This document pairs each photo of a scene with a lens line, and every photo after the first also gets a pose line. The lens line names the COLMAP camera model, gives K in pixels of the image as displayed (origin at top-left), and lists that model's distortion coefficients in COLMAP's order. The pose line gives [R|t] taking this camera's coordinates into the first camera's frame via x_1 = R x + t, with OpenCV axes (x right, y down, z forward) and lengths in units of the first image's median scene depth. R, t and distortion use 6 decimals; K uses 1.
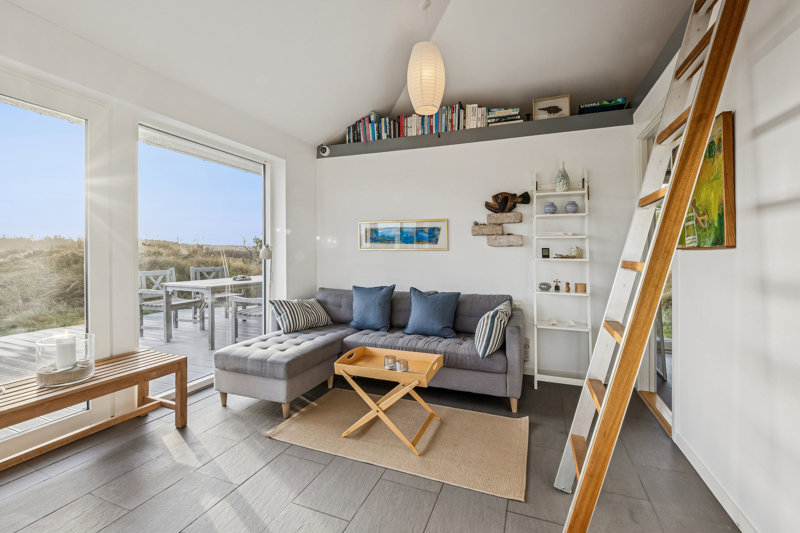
lens RADIAL K [[335.9, 0, 399.6], [0, 335.9, 256.1], [0, 0, 1]] dist [-0.008124, -0.000293]
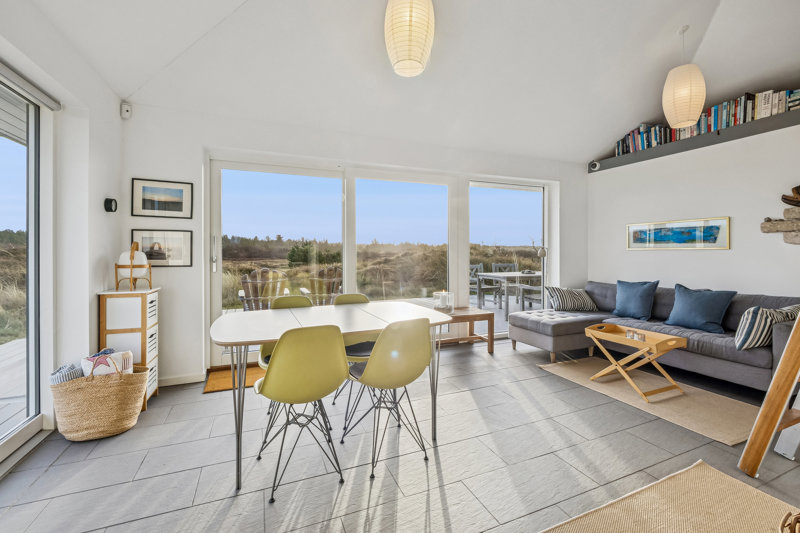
lens RADIAL K [[335.9, 0, 399.6], [0, 335.9, 256.1], [0, 0, 1]] dist [-0.008124, -0.000293]
pose [[0.684556, 0.003686, -0.728951, 0.199581], [-0.003644, 0.999992, 0.001634, 0.004863], [0.728951, 0.001537, 0.684564, -0.370660]]
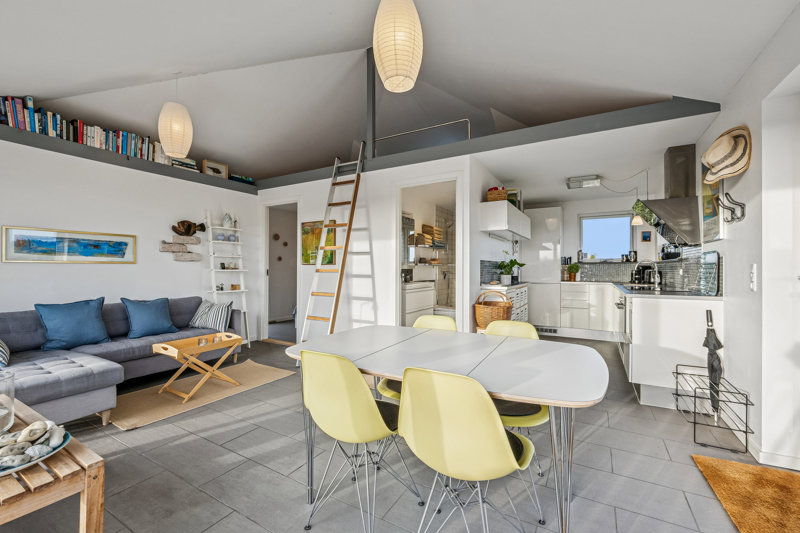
lens RADIAL K [[342.7, 0, 389.2], [0, 342.7, 266.6], [0, 0, 1]] dist [-0.002490, -0.000338]
pose [[0.187246, 0.002534, 0.982310, -0.853720], [0.004490, 0.999984, -0.003435, 0.001190], [-0.982303, 0.005053, 0.187232, -0.043369]]
